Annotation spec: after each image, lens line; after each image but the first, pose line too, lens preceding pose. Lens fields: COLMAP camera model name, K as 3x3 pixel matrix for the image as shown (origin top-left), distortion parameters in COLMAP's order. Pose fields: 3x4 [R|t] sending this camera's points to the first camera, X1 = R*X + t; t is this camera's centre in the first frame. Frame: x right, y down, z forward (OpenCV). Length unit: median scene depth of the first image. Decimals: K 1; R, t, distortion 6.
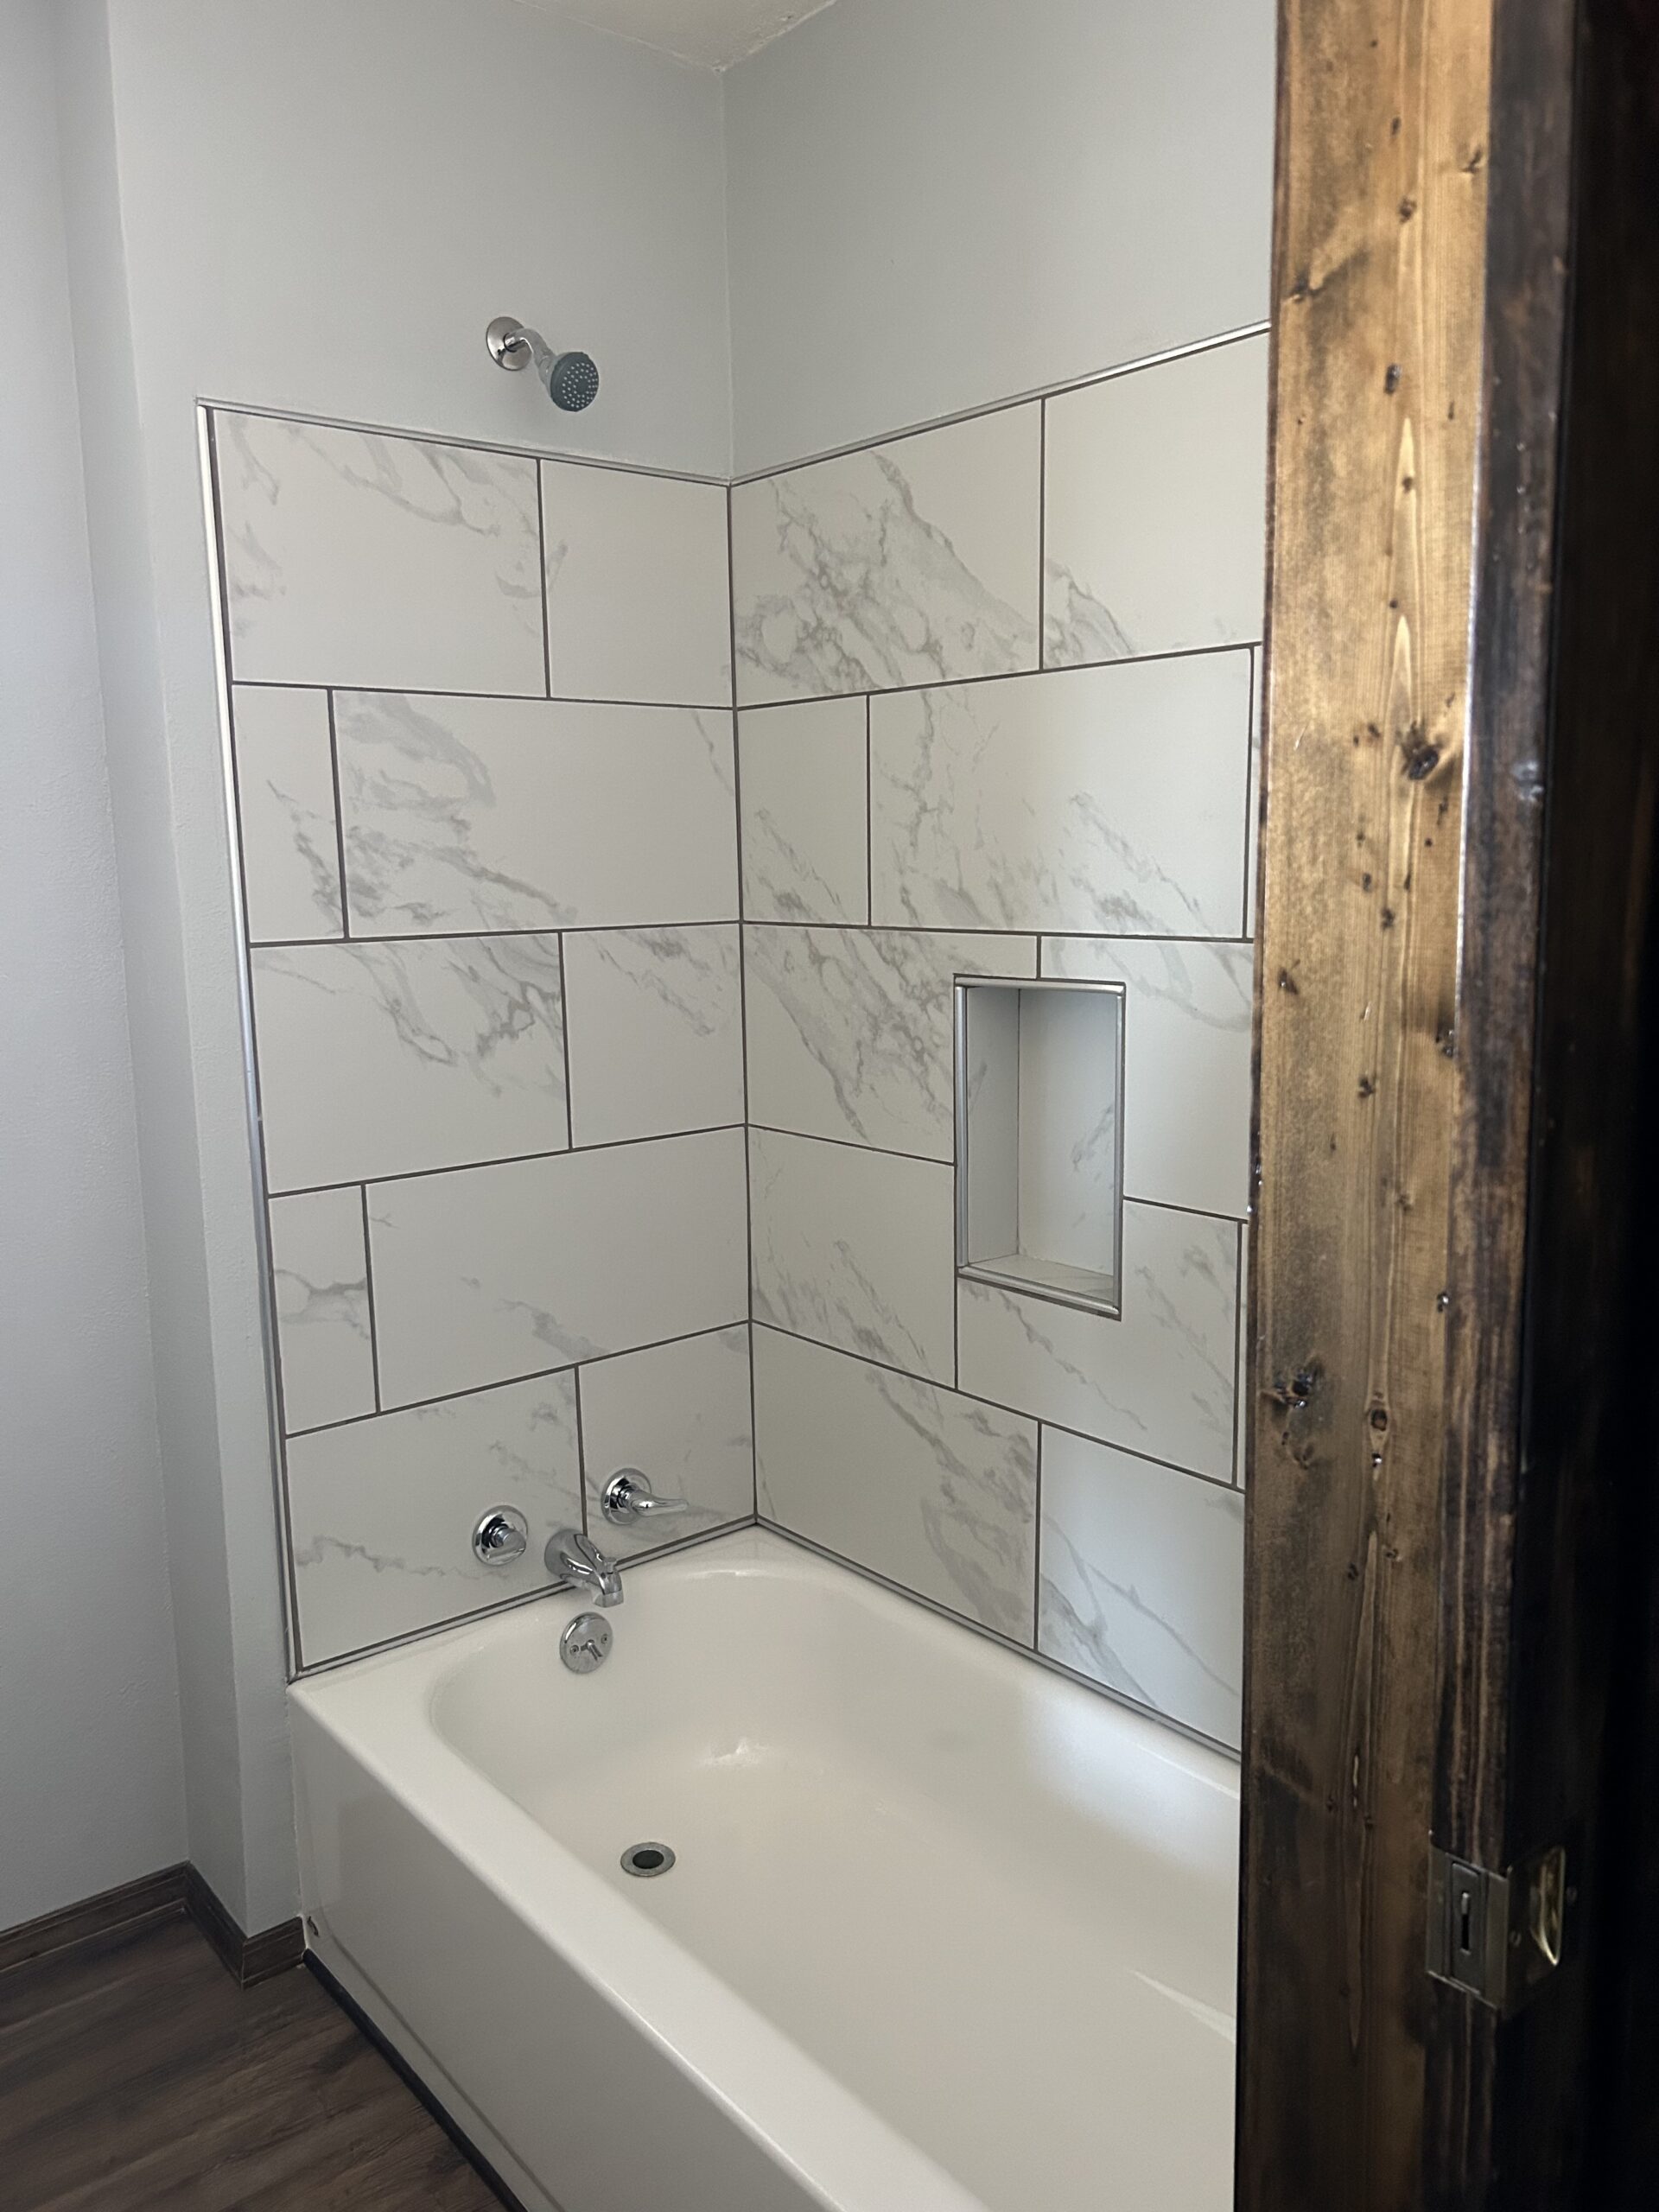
lens RADIAL K [[1668.5, 0, 835.5], [0, 1668.5, 1112.6], [0, 0, 1]] dist [0.025859, -0.017373]
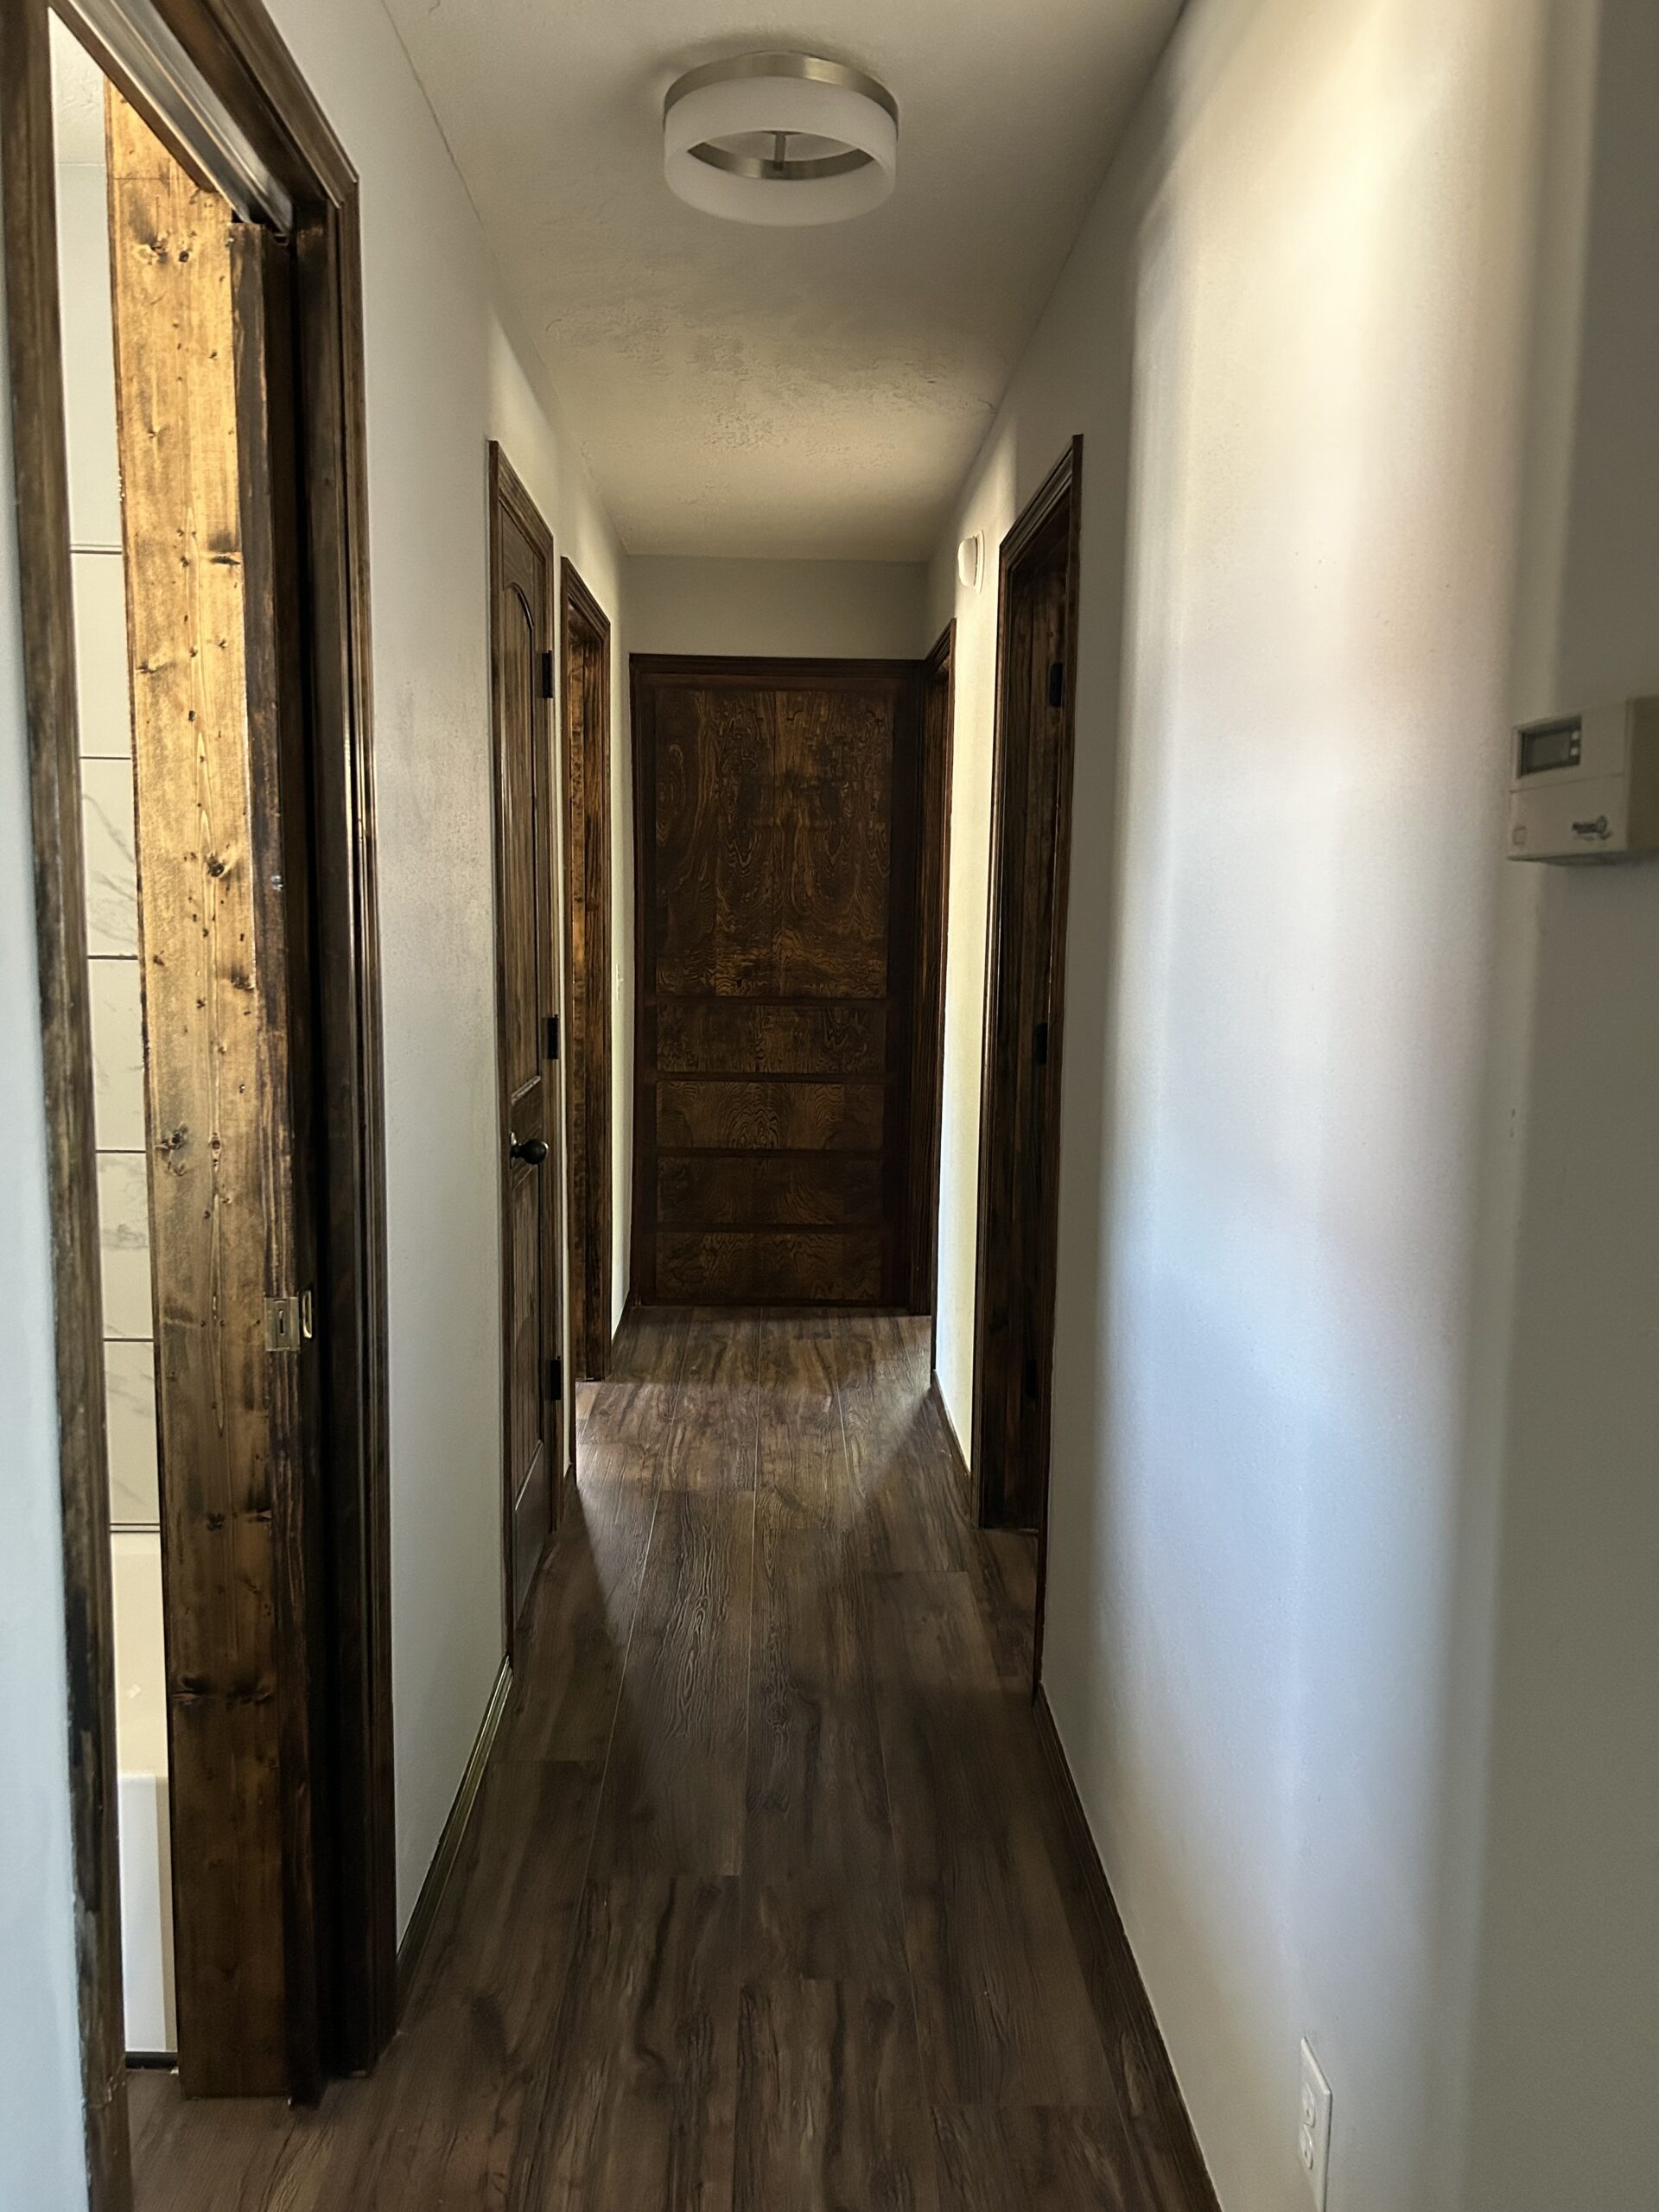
lens RADIAL K [[1668.5, 0, 832.1], [0, 1668.5, 1106.7], [0, 0, 1]] dist [0.025859, -0.017373]
pose [[0.609725, -0.071754, 0.789358, -1.050960], [0.092654, 0.995519, 0.018925, 0.173133], [-0.787179, 0.061598, 0.613641, -1.188445]]
